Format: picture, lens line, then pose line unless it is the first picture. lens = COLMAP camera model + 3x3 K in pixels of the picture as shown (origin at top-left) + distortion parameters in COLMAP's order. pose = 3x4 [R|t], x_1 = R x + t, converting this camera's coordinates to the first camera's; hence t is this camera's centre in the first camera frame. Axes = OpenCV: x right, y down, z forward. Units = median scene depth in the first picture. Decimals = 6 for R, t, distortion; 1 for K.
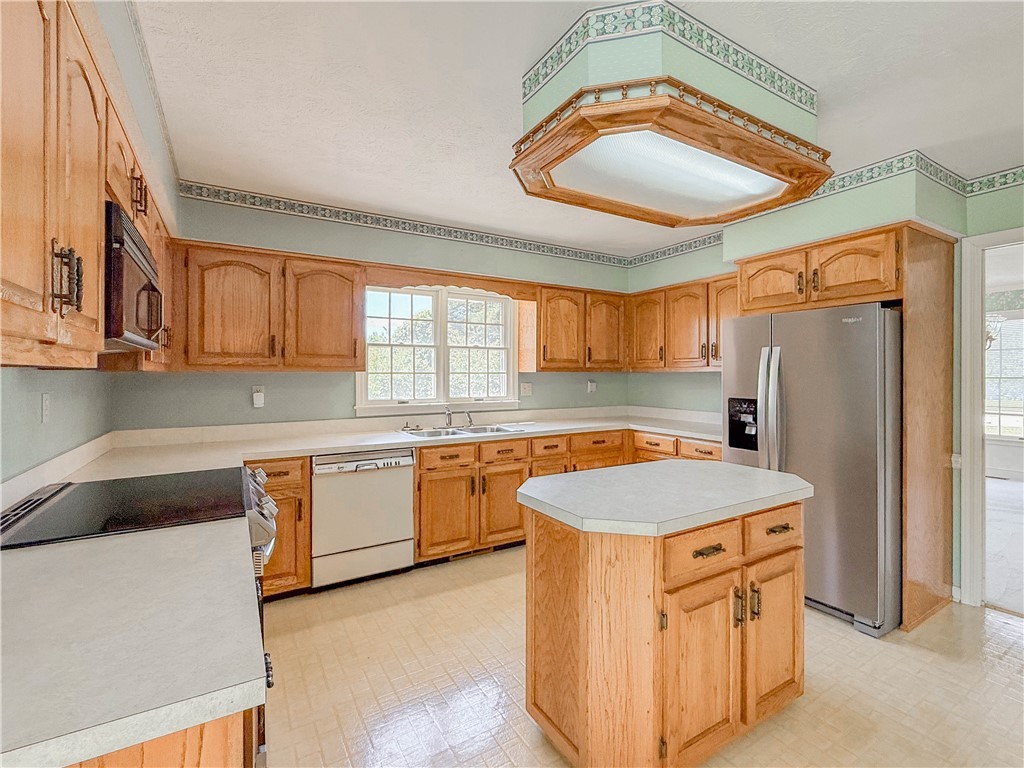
lens RADIAL K [[447.6, 0, 565.9], [0, 447.6, 374.4], [0, 0, 1]] dist [-0.000935, -0.000069]
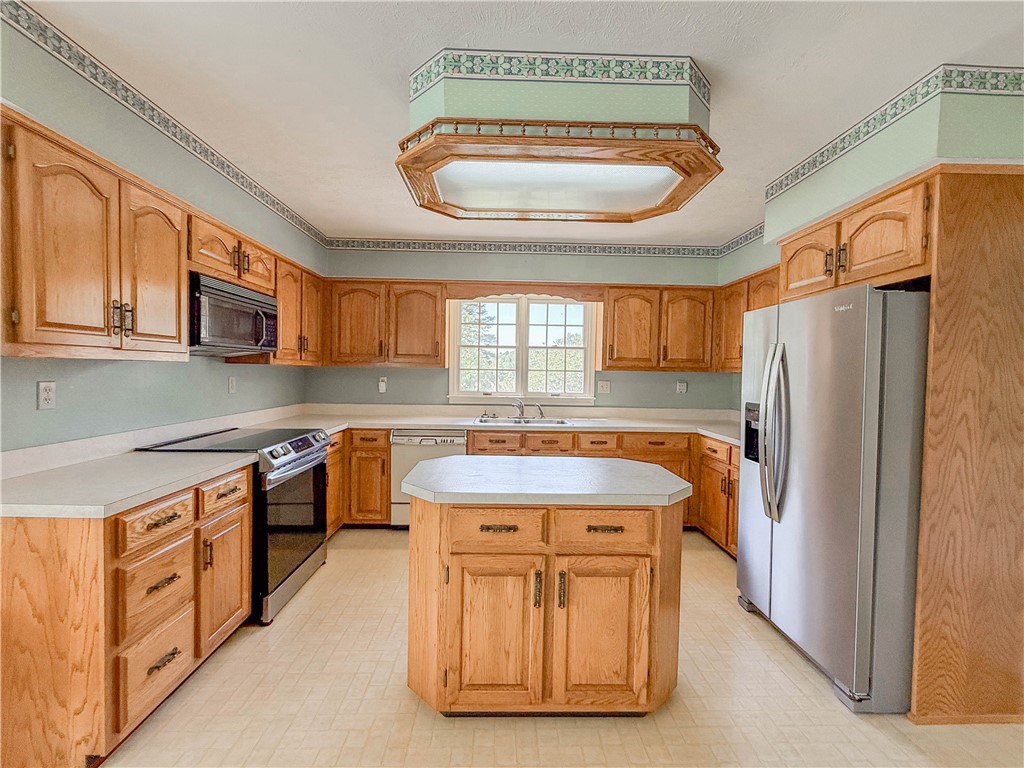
lens RADIAL K [[439.5, 0, 524.2], [0, 439.5, 383.5], [0, 0, 1]] dist [0.000304, -0.000017]
pose [[0.870148, 0.028998, -0.491937, 0.301033], [-0.017950, 0.999470, 0.027165, 0.000305], [0.492464, -0.014807, 0.870207, 0.026460]]
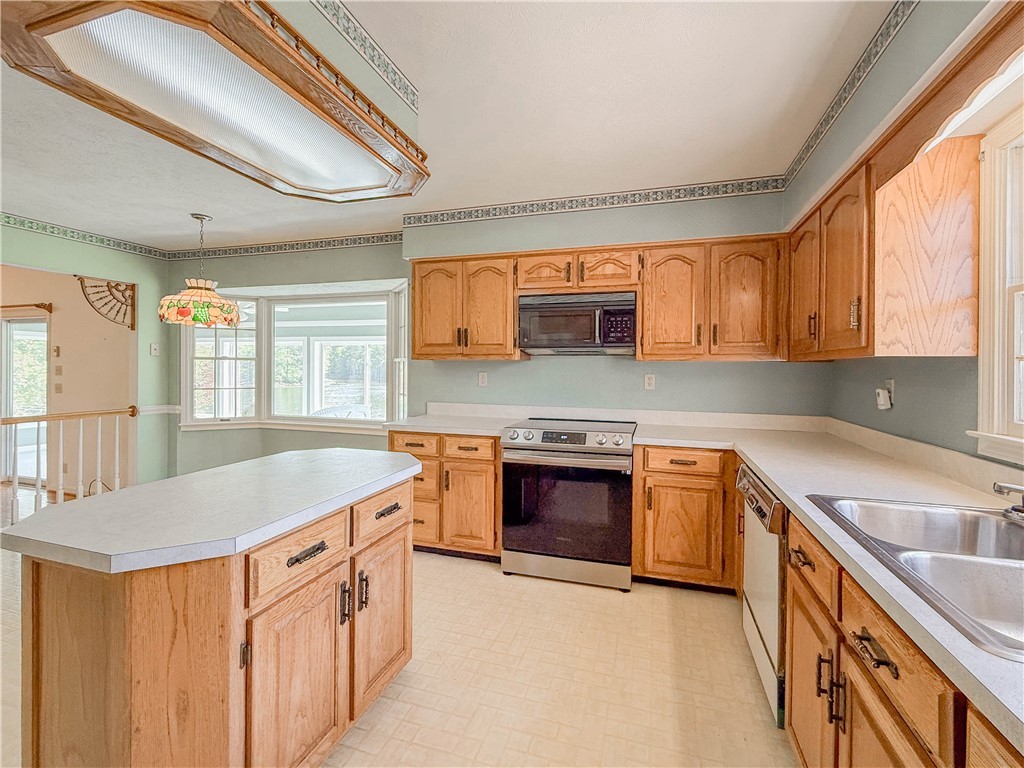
lens RADIAL K [[443.9, 0, 517.7], [0, 443.9, 369.5], [0, 0, 1]] dist [-0.000300, -0.000087]
pose [[-0.755868, -0.004843, -0.654706, 0.186653], [-0.008589, 0.999960, 0.002520, 0.010637], [0.654668, 0.007528, -0.755879, 0.887834]]
